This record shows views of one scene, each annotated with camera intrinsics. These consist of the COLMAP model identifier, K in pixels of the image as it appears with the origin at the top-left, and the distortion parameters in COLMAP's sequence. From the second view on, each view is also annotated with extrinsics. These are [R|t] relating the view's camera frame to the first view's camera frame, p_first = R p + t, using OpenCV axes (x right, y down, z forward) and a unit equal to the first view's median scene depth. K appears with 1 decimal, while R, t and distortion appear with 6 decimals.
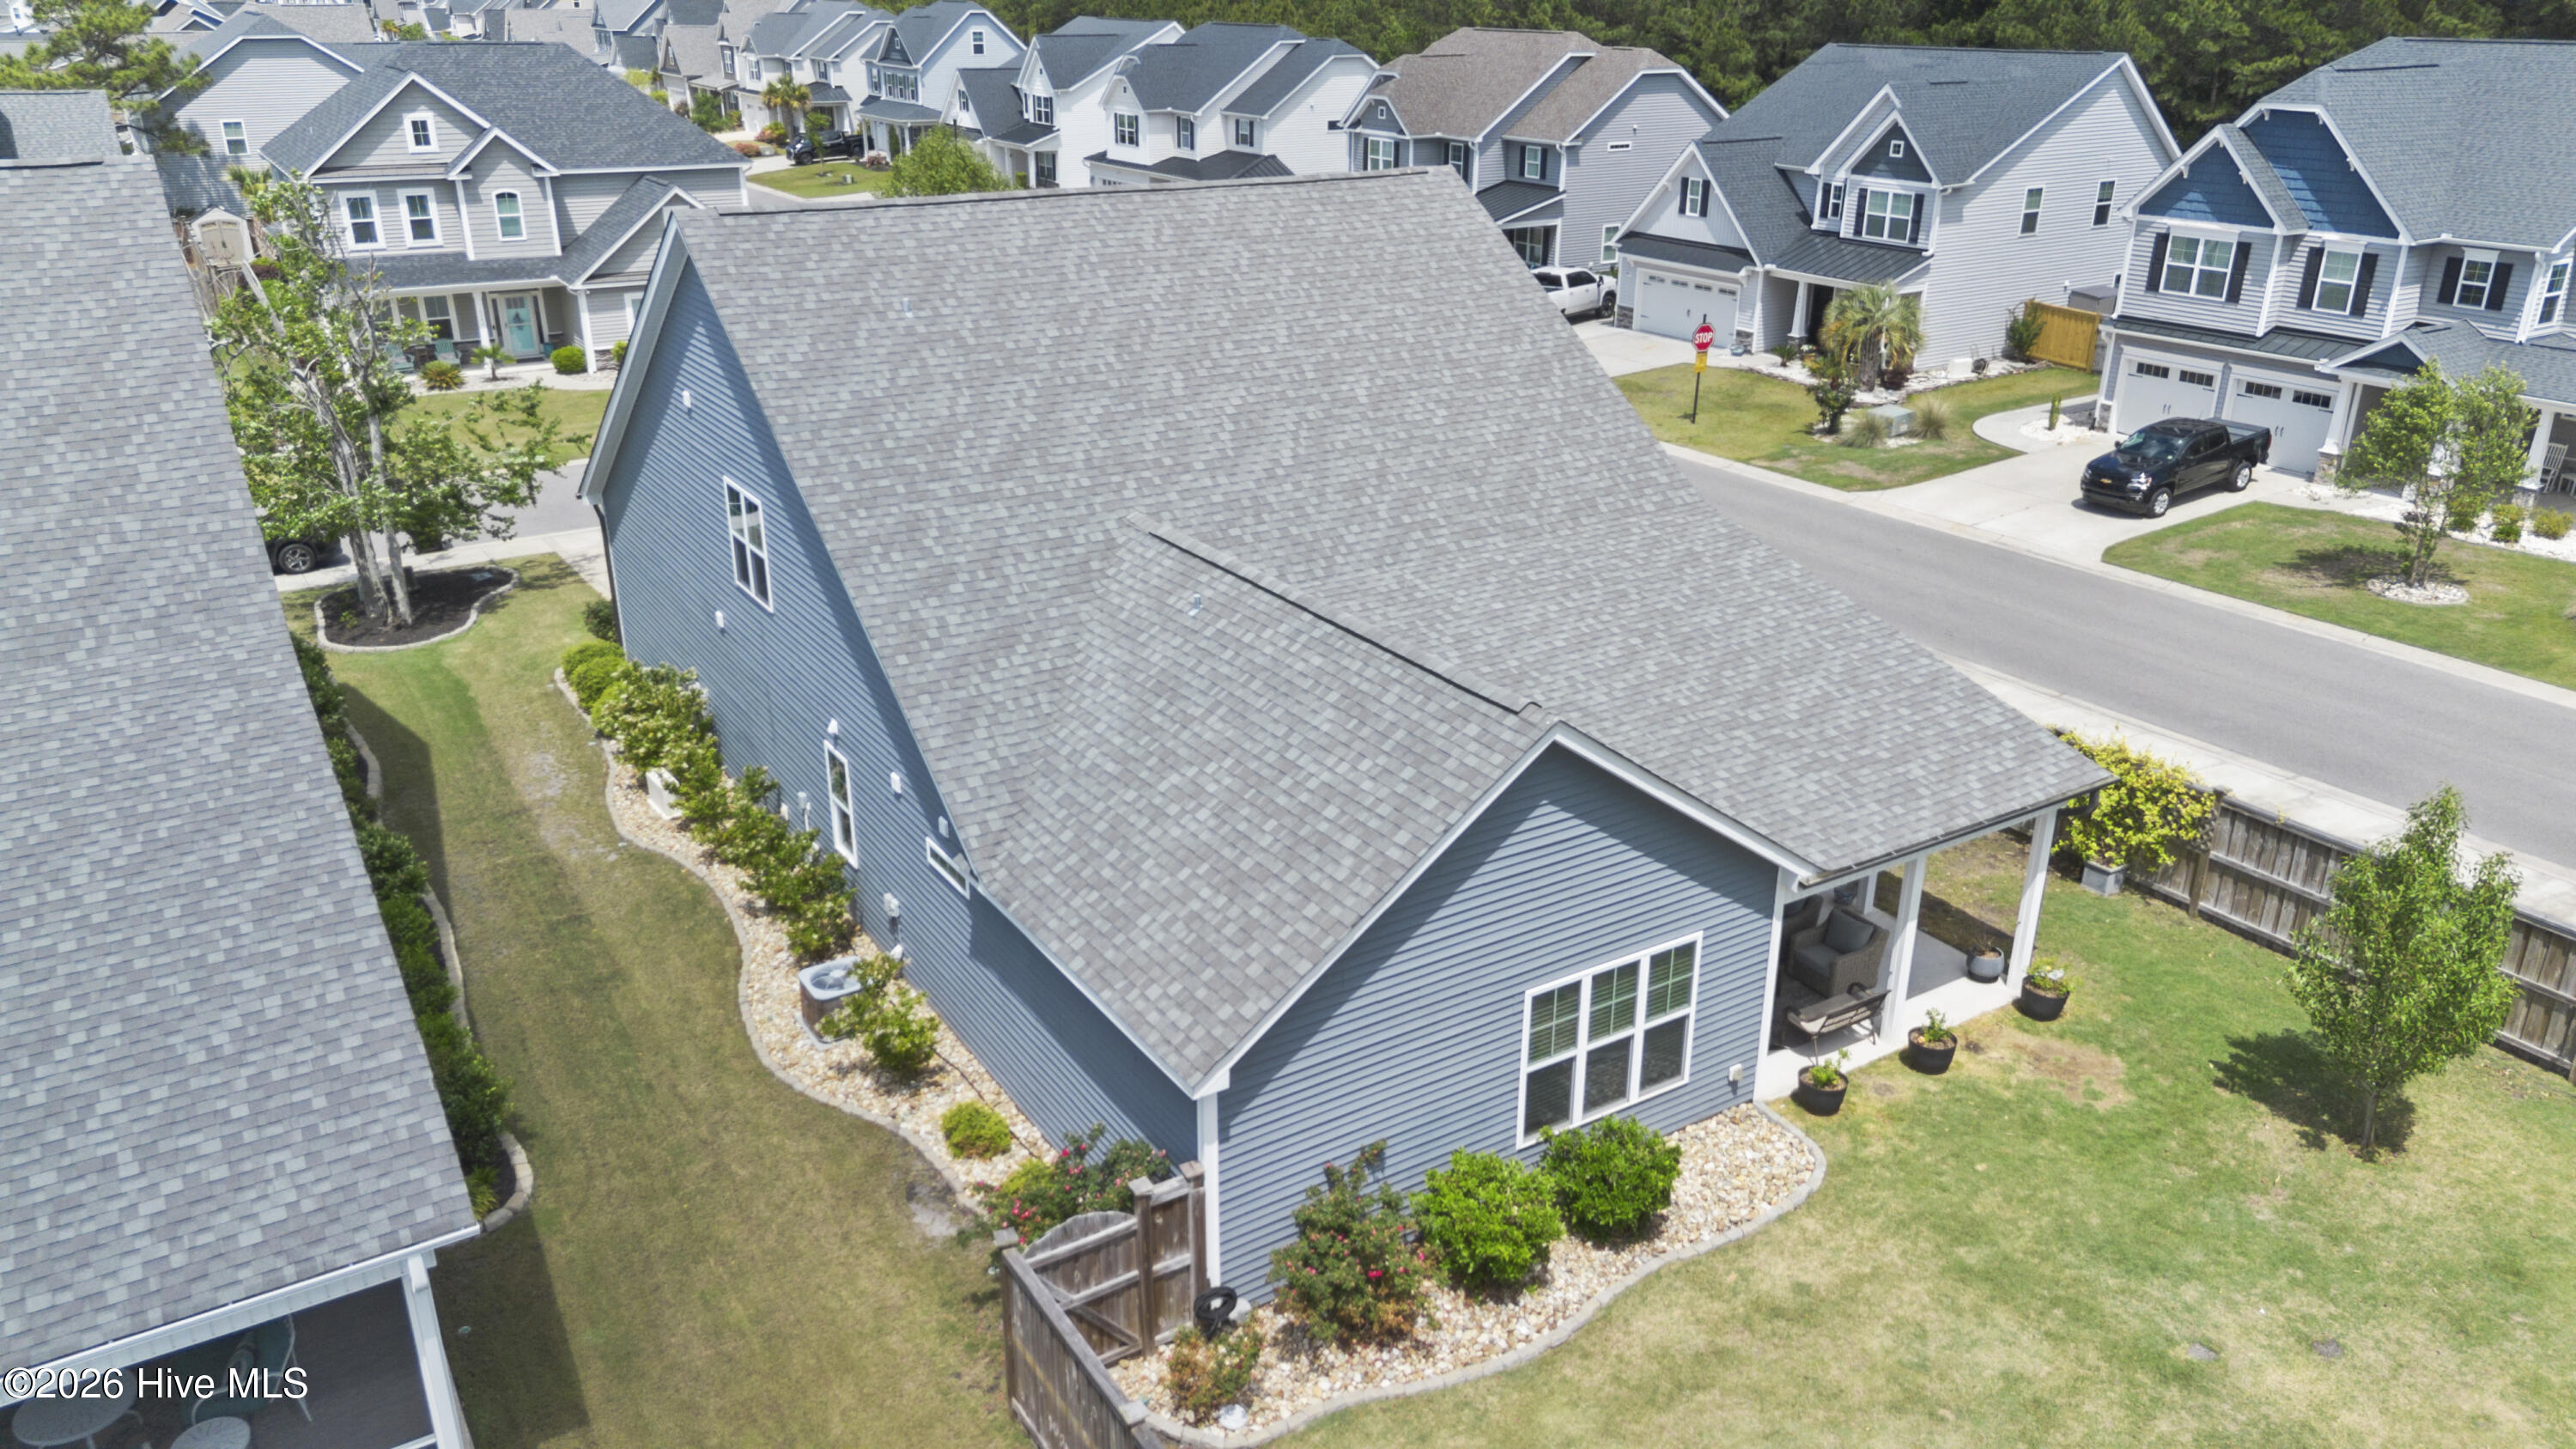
lens RADIAL K [[1822.5, 0, 1294.6], [0, 1822.5, 718.1], [0, 0, 1]] dist [0.079823, -0.082157]
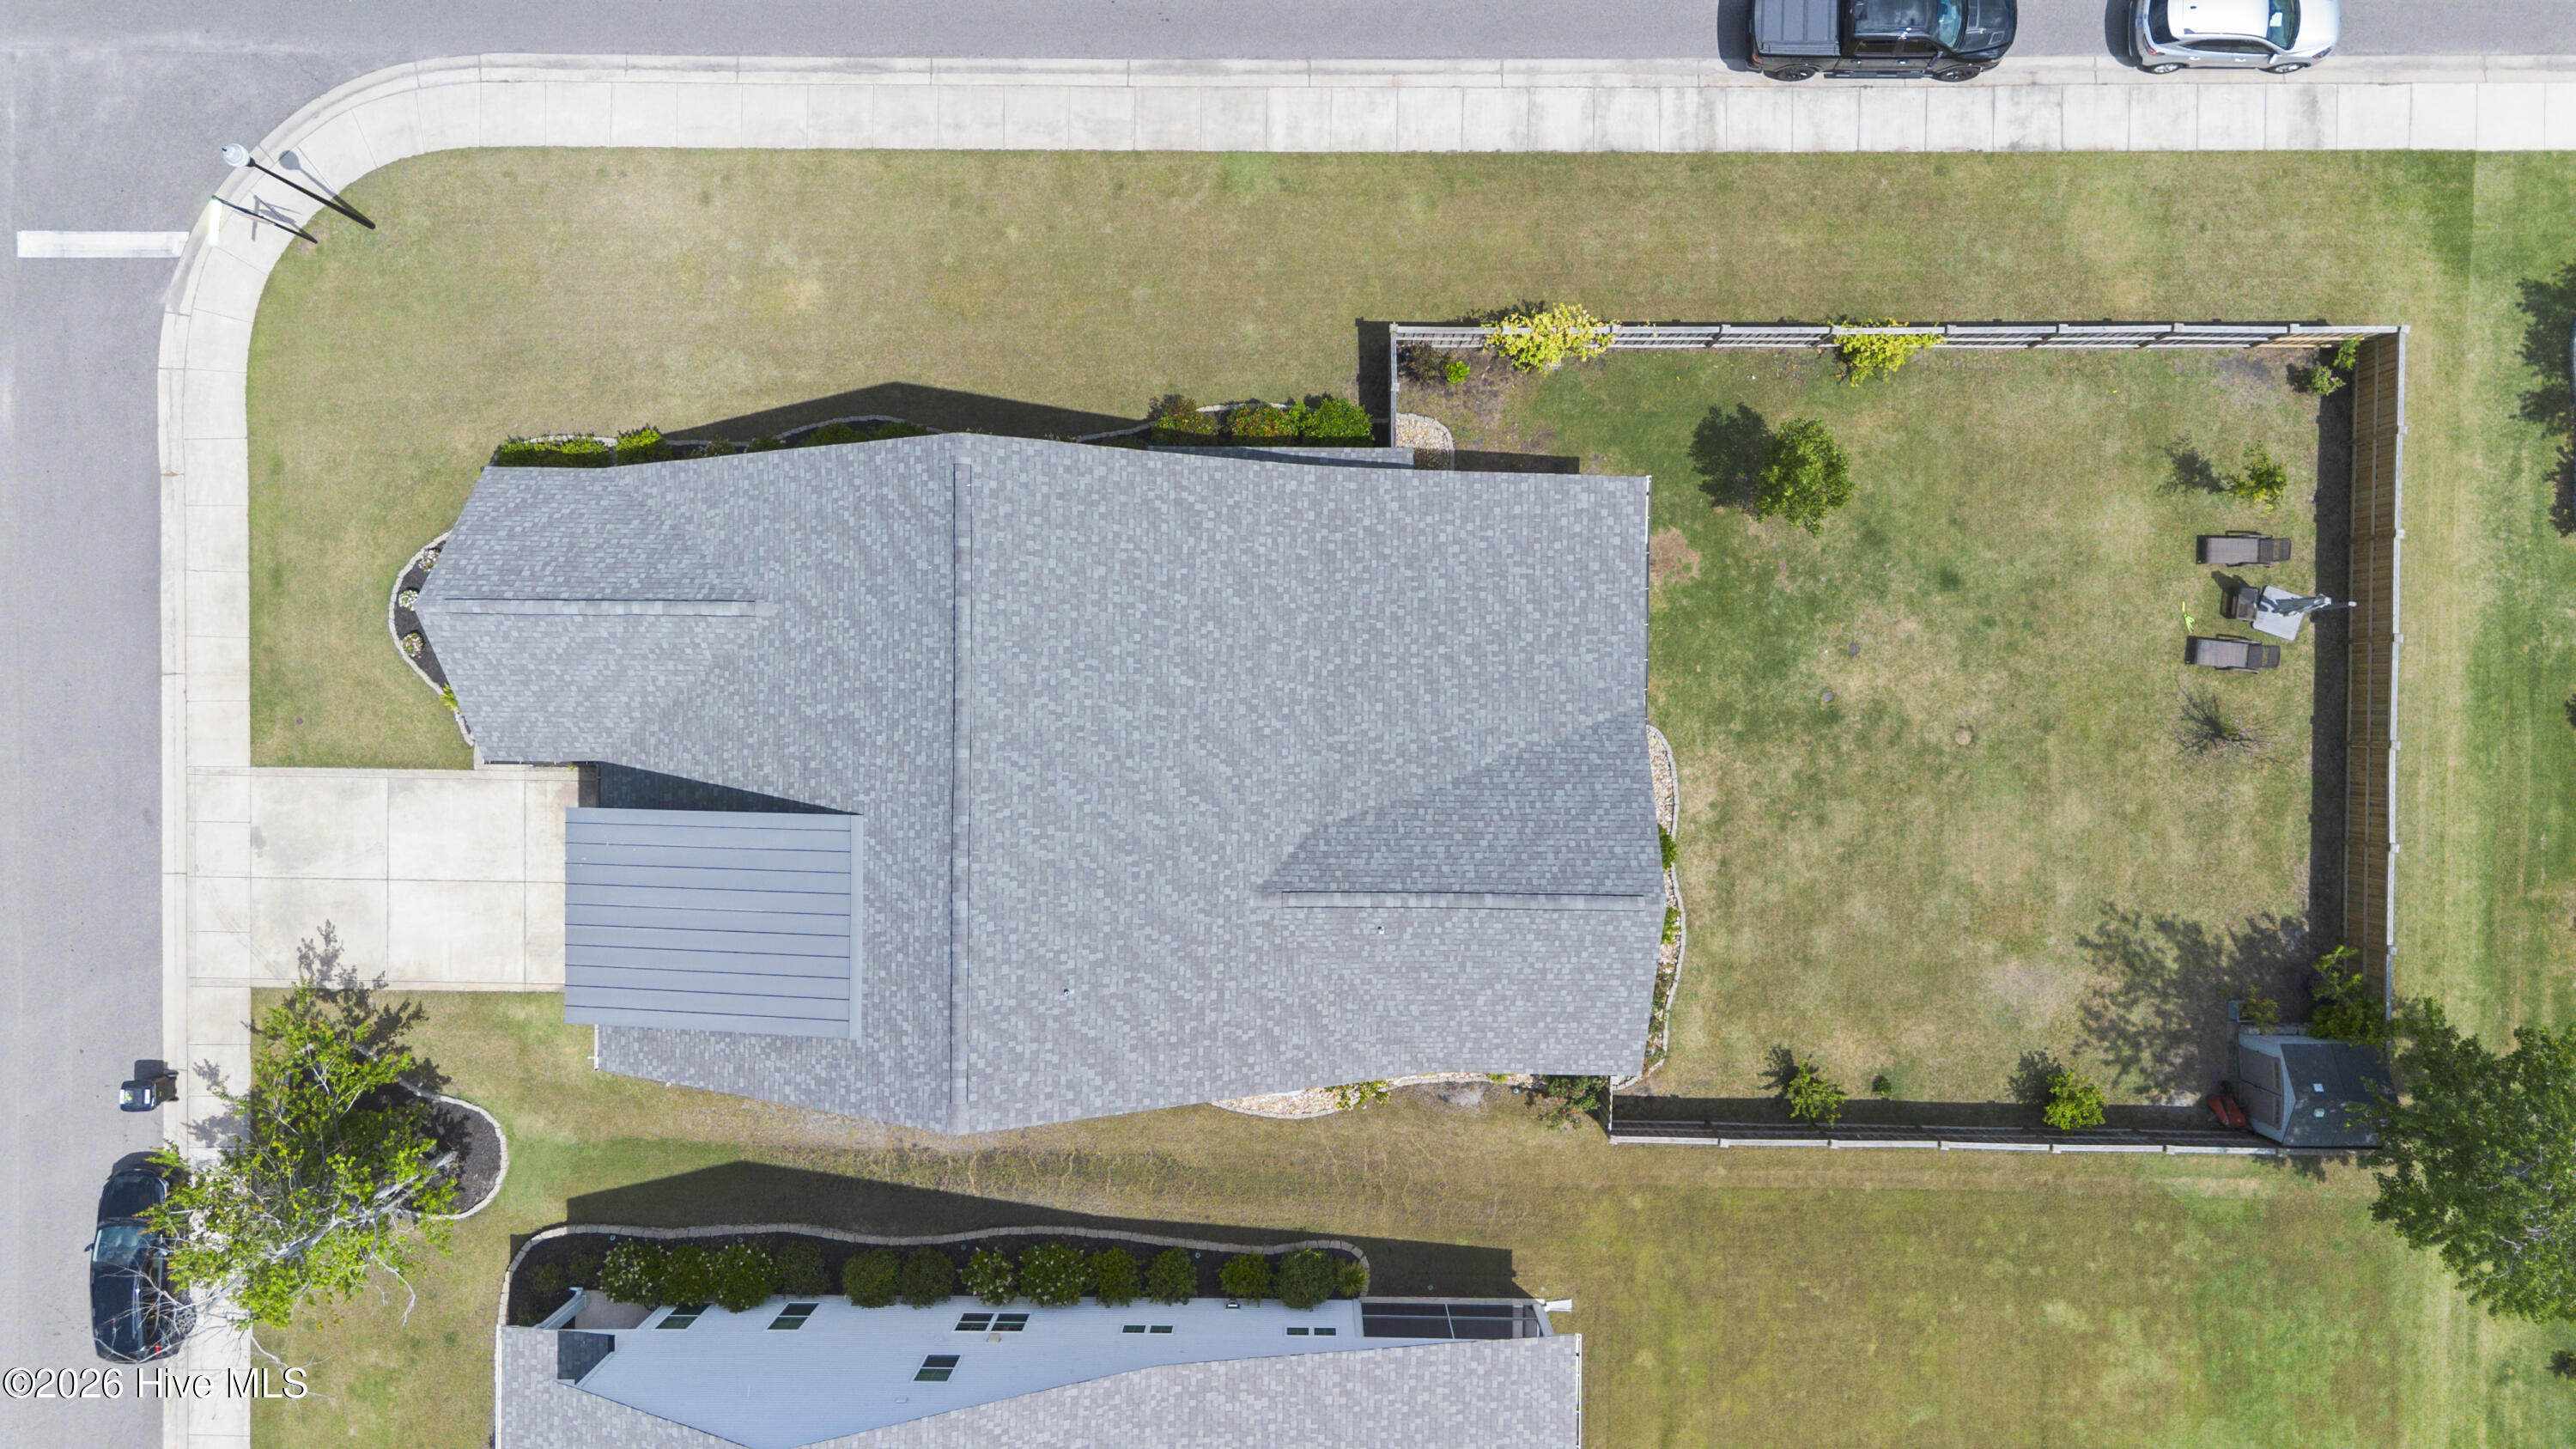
lens RADIAL K [[1822.5, 0, 1291.1], [0, 1822.5, 732.1], [0, 0, 1]] dist [0.079823, -0.082157]
pose [[0.545564, -0.837697, -0.024969, 0.083987], [0.327106, 0.185414, 0.926619, -1.444942], [-0.771597, -0.513698, 0.375171, 0.416223]]
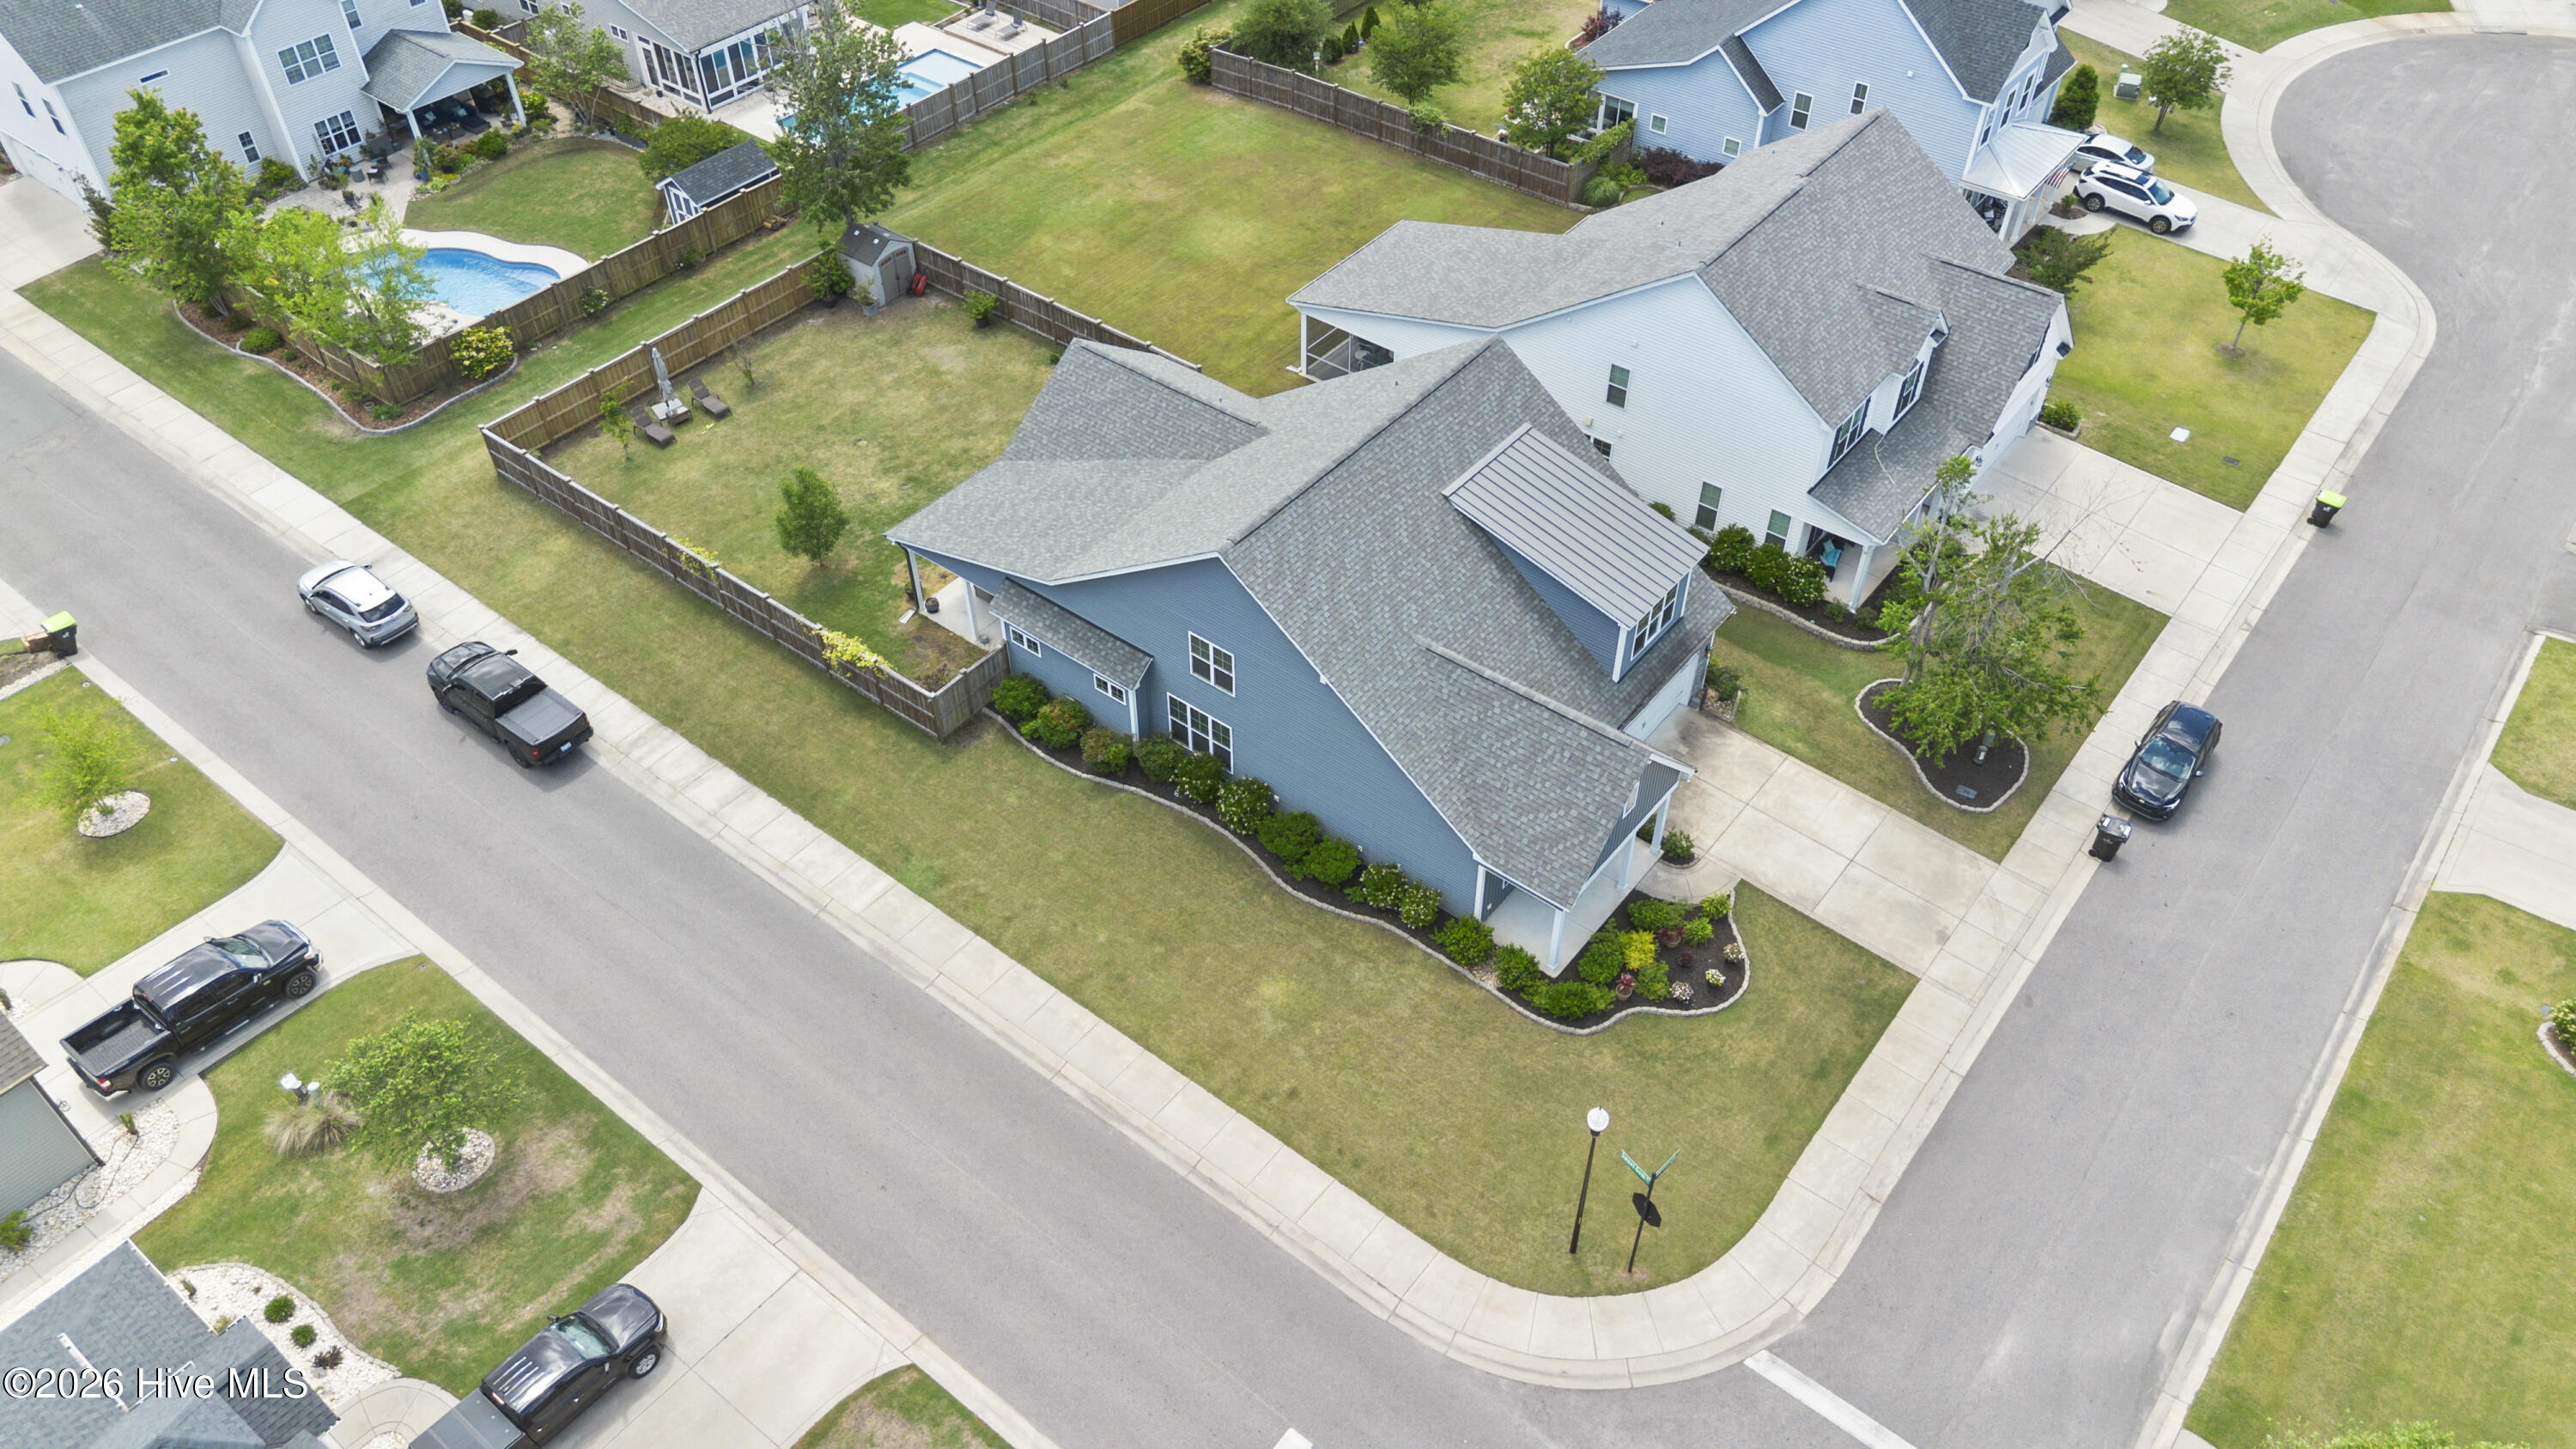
lens RADIAL K [[1822.5, 0, 1286.7], [0, 1822.5, 726.9], [0, 0, 1]] dist [0.079823, -0.082157]
pose [[-0.944849, 0.224995, -0.237988, 0.504604], [-0.124703, 0.424771, 0.896671, -1.908284], [0.302837, 0.876896, -0.373286, 2.039843]]
